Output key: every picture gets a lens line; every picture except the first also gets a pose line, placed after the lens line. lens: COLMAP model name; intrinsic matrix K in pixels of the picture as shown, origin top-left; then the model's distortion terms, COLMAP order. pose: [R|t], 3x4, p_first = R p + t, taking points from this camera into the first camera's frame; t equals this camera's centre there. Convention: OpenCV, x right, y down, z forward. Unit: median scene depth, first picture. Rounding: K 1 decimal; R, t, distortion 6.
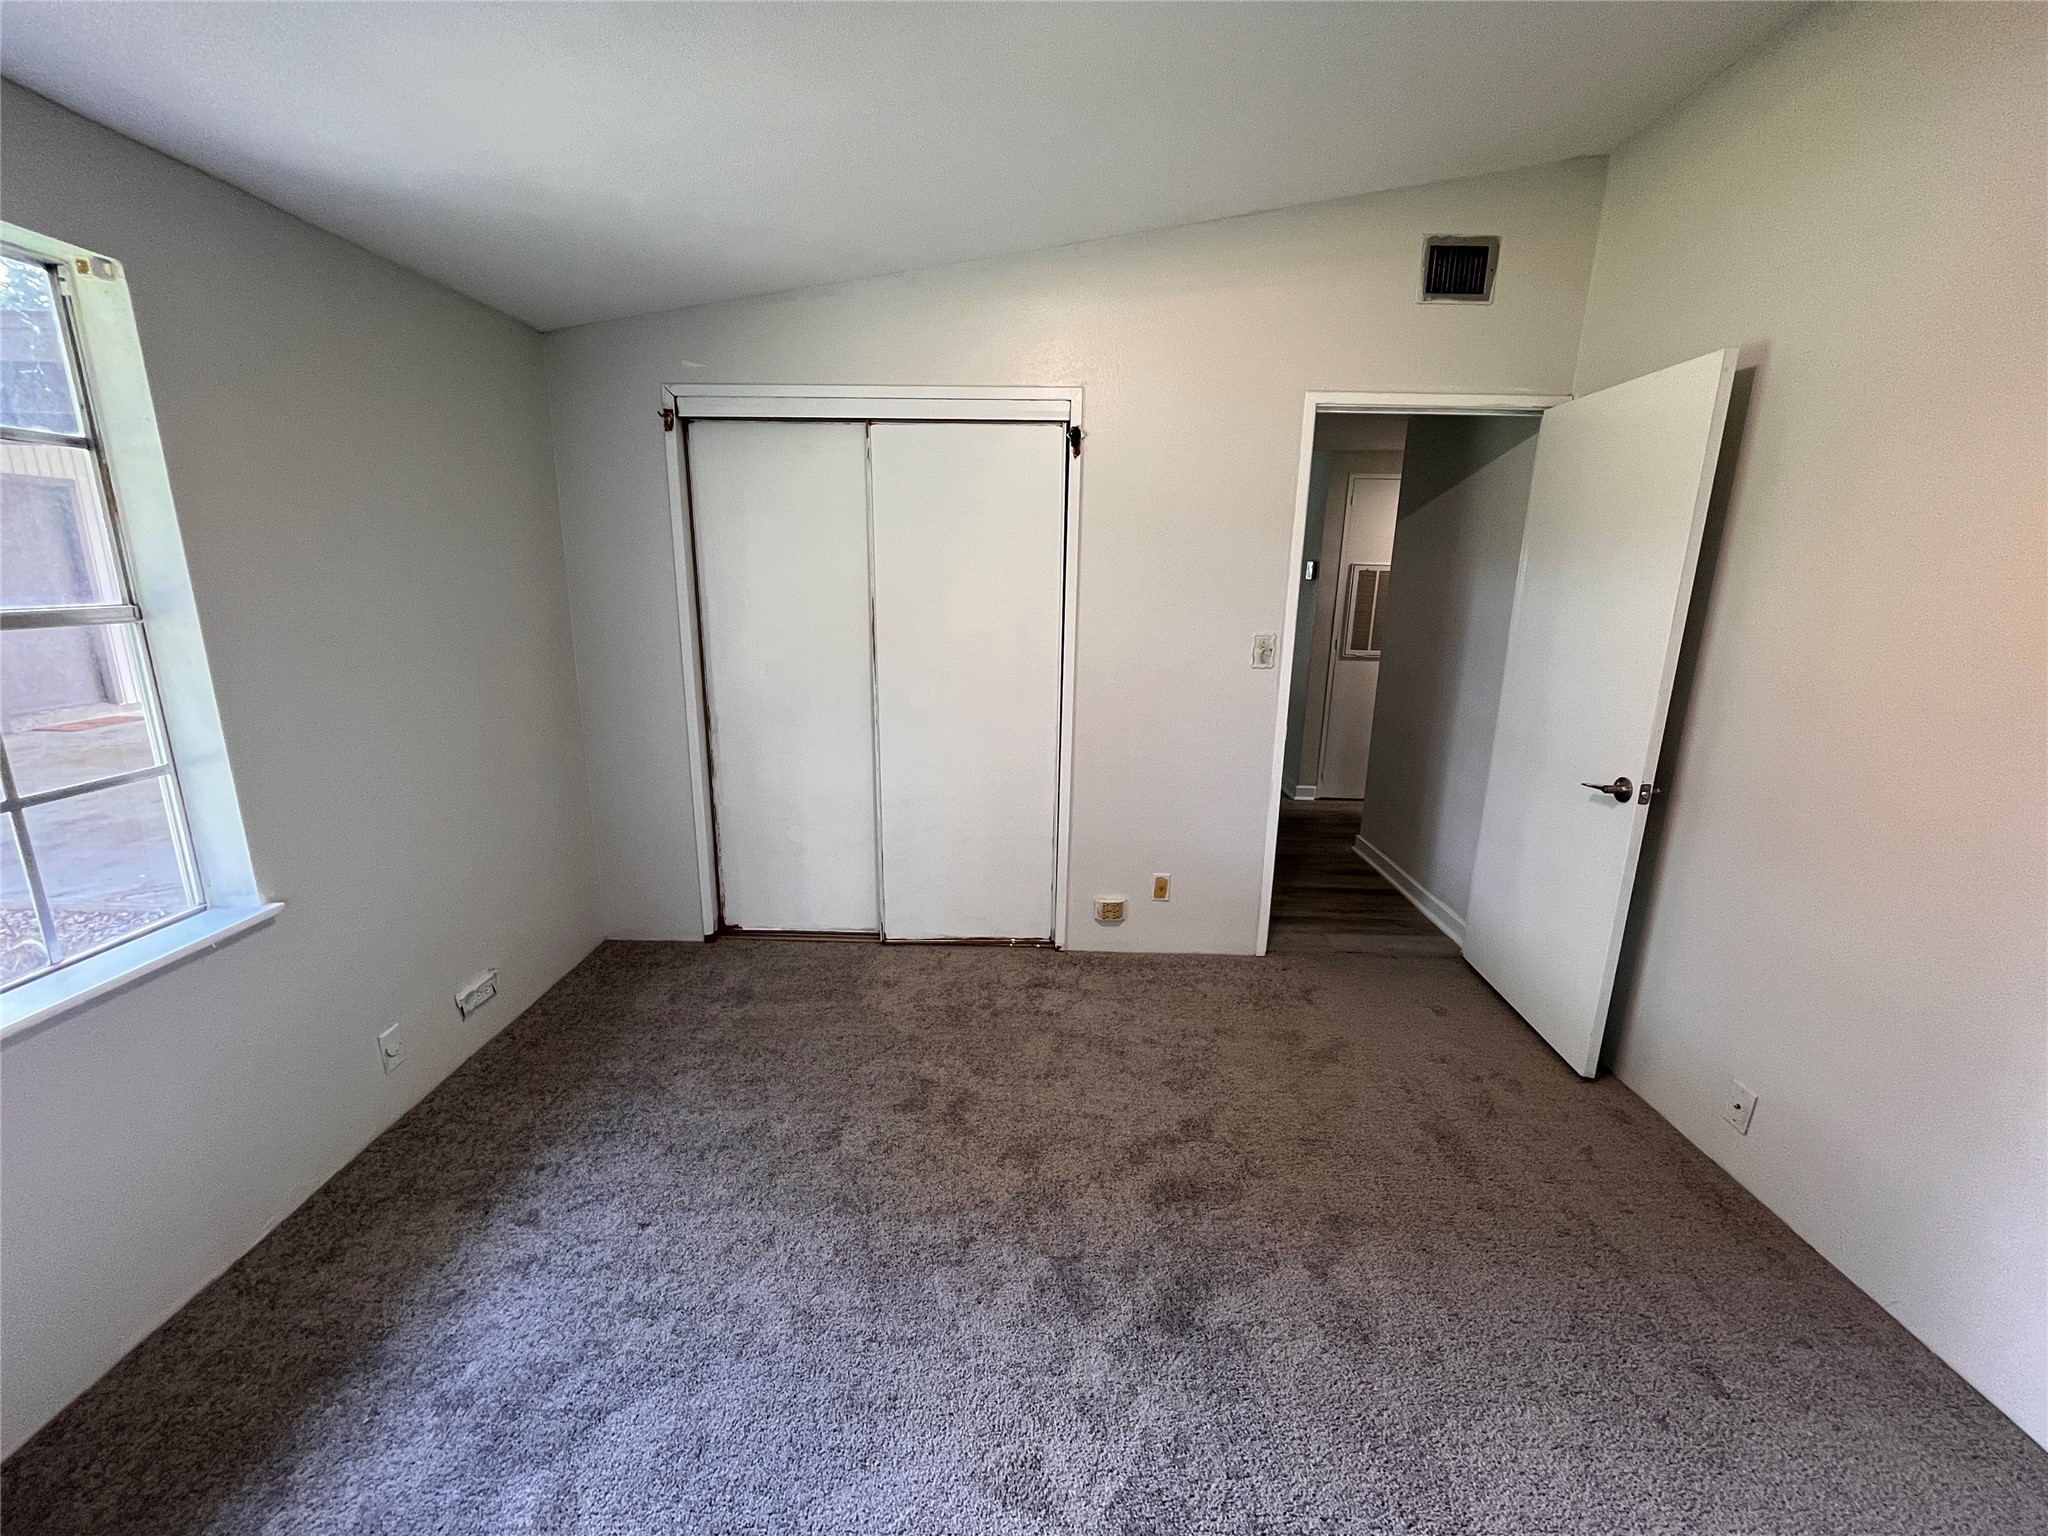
lens RADIAL K [[823.9, 0, 1024.0], [0, 823.9, 768.0], [0, 0, 1]] dist [-0.007080, -0.000027]
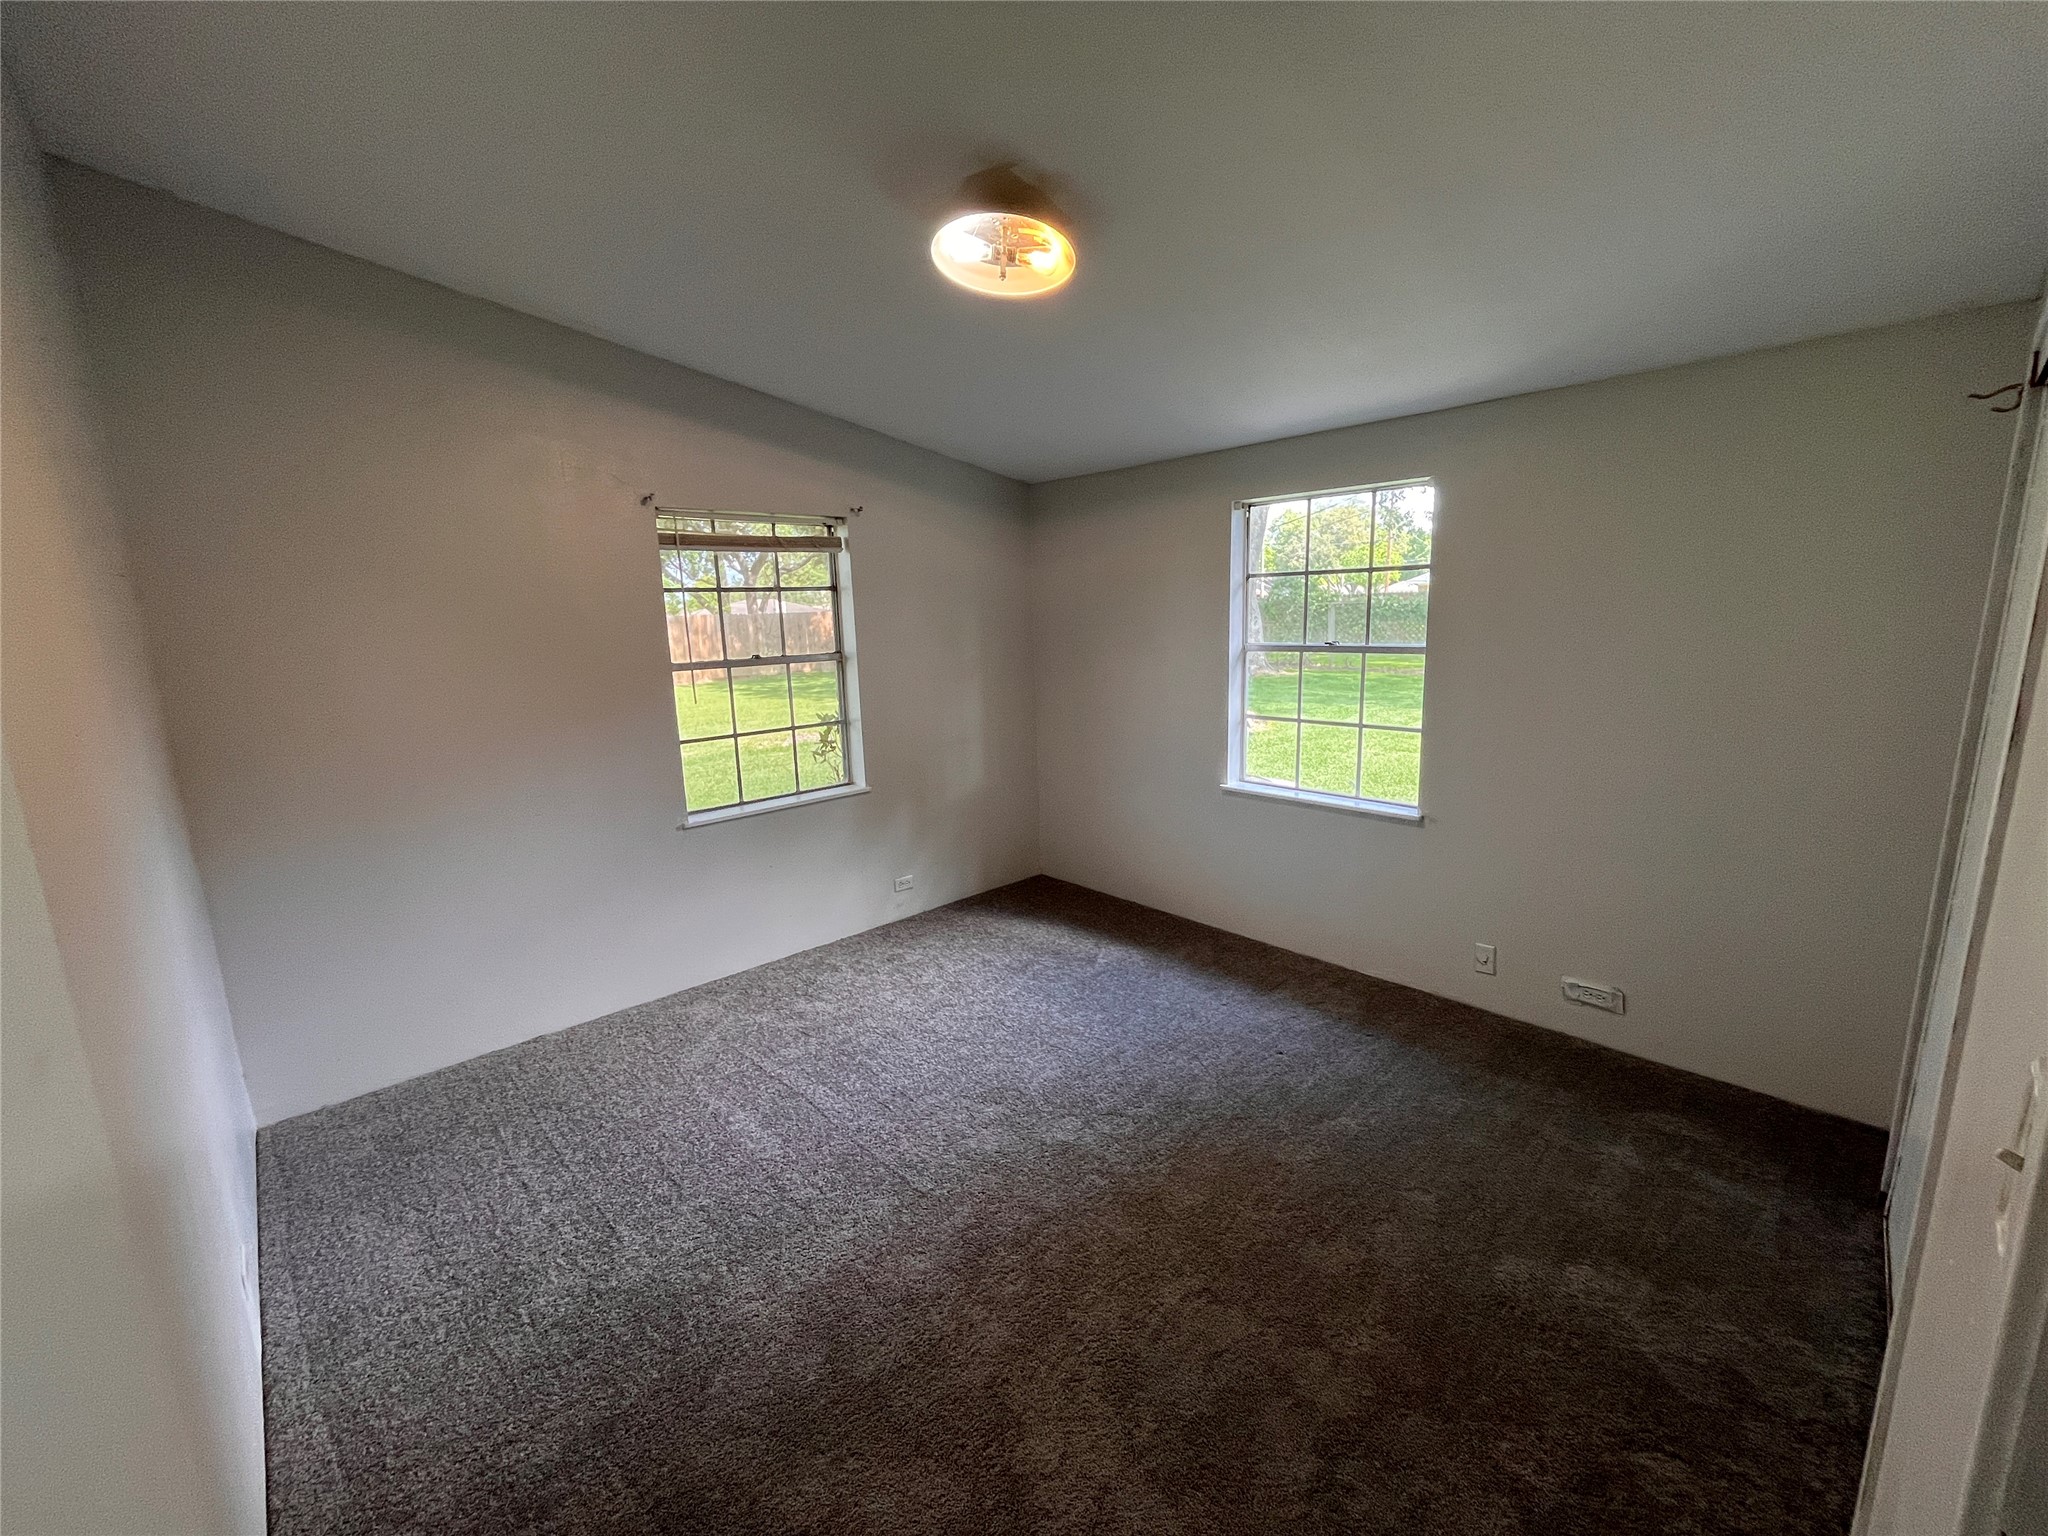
lens RADIAL K [[838.2, 0, 1024.0], [0, 838.2, 768.0], [0, 0, 1]] dist [-0.000041, -0.000190]
pose [[-0.727446, 0.121609, -0.675303, 0.572364], [-0.151617, 0.931355, 0.331043, -0.249008], [0.669205, 0.343203, -0.659073, 0.992283]]
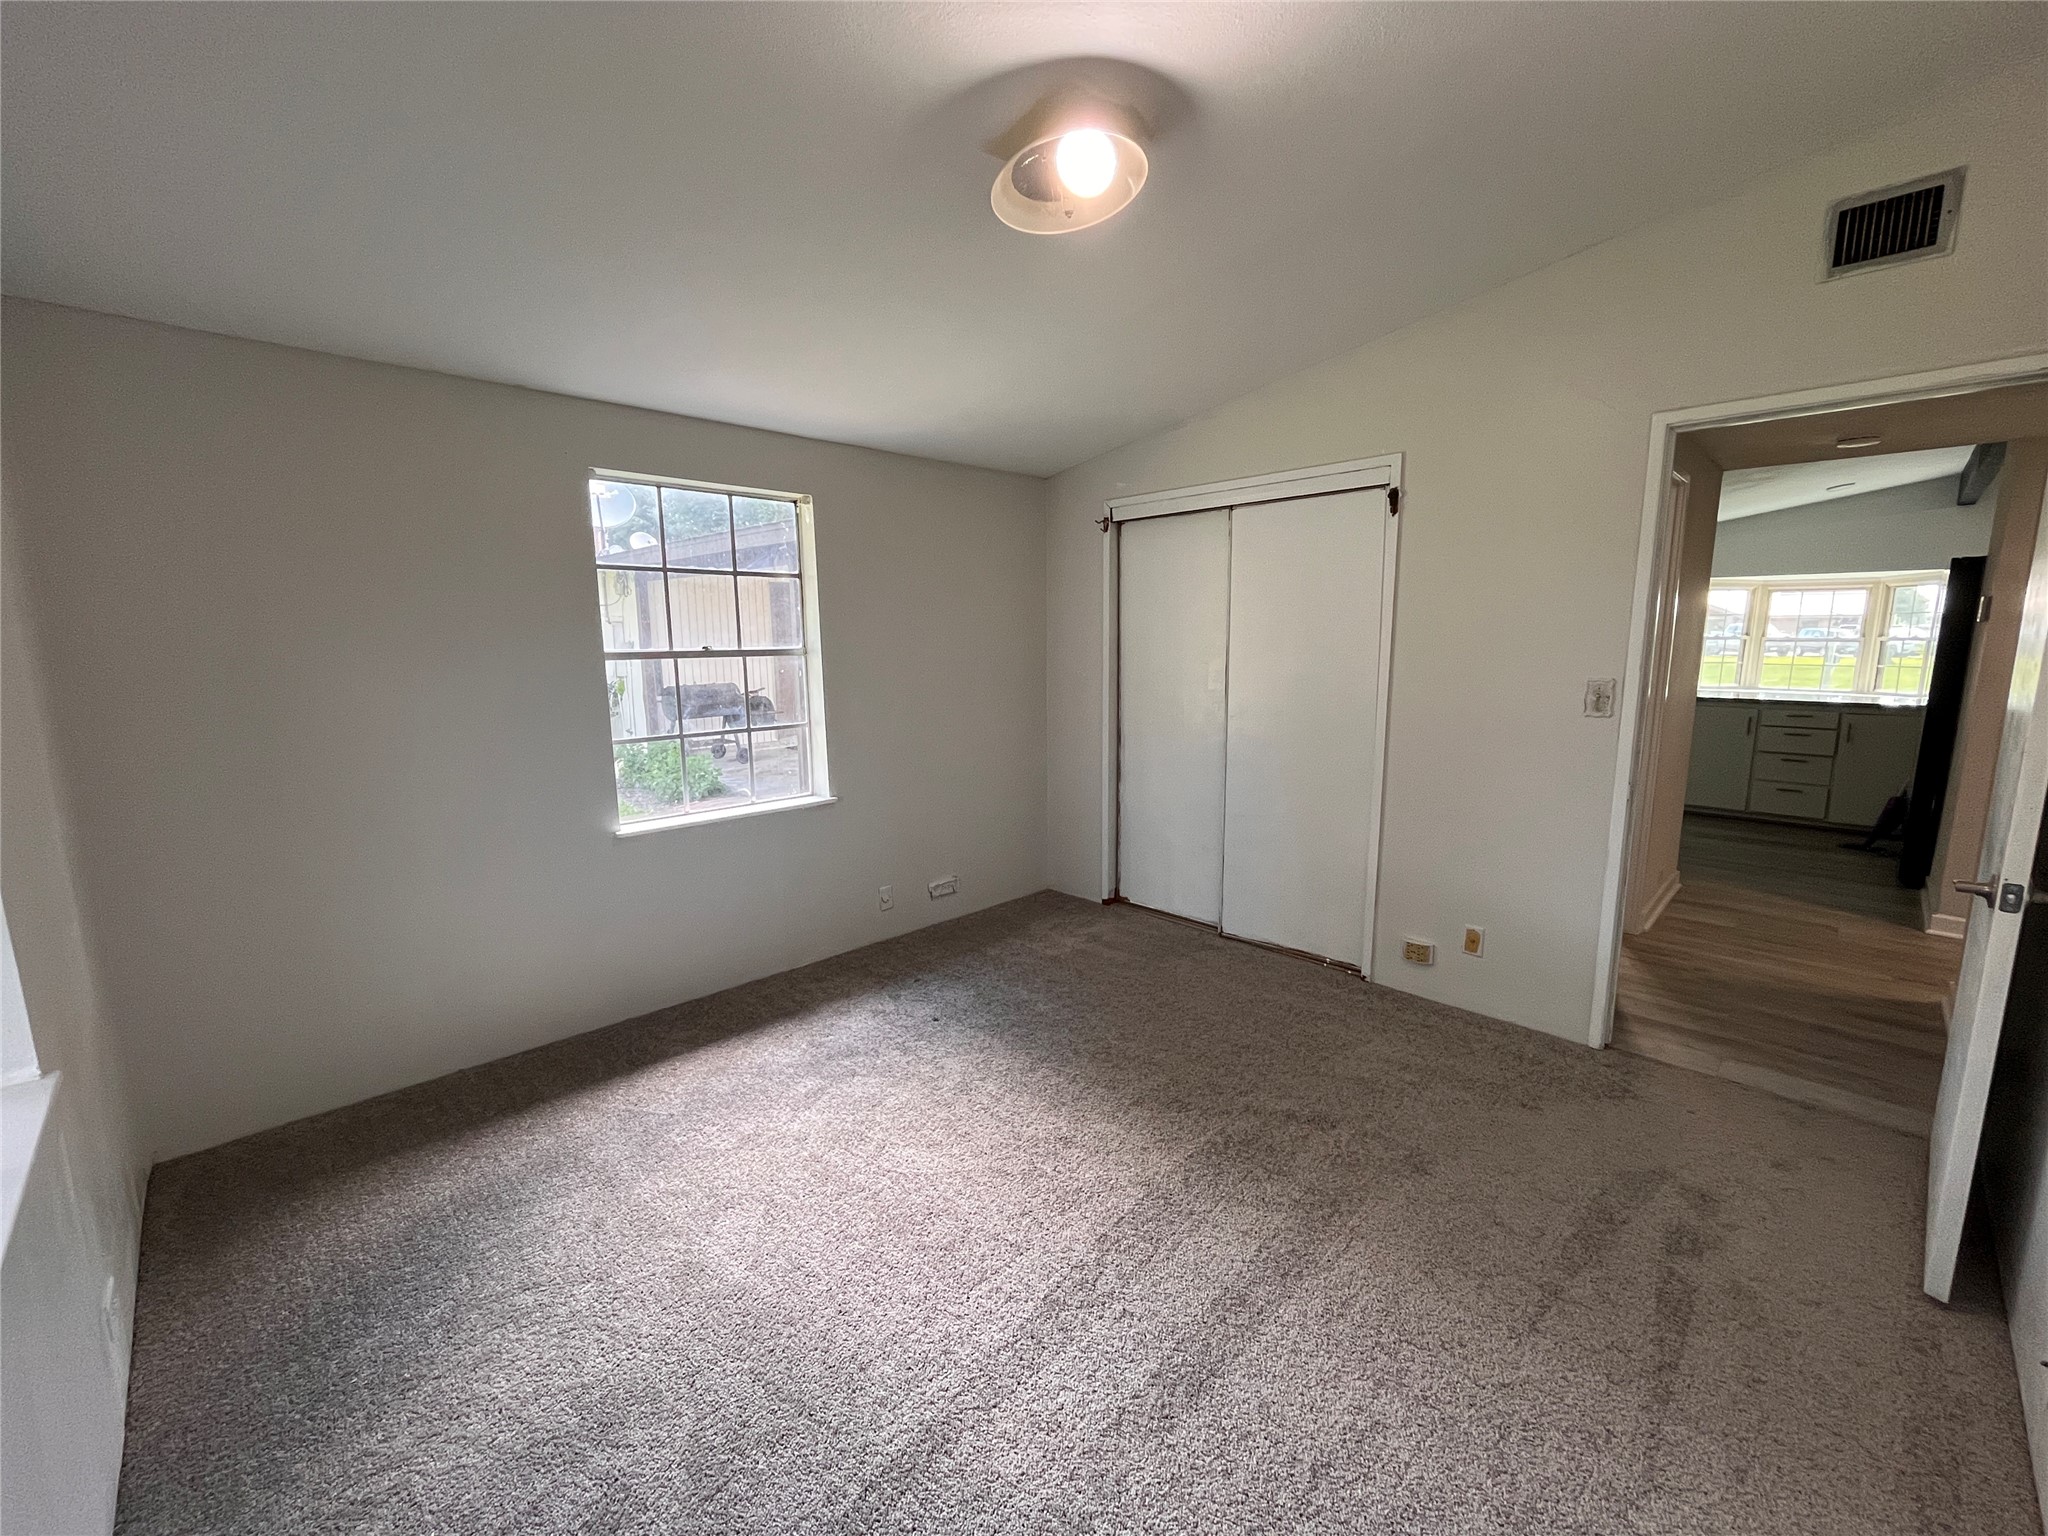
lens RADIAL K [[838.7, 0, 1043.5], [0, 838.7, 769.4], [0, 0, 1]] dist [-0.001248, -0.000221]
pose [[0.719386, 0.086834, -0.689162, 0.523543], [-0.141402, 0.989687, -0.022902, 0.046203], [0.680066, 0.113924, 0.724245, -0.081413]]
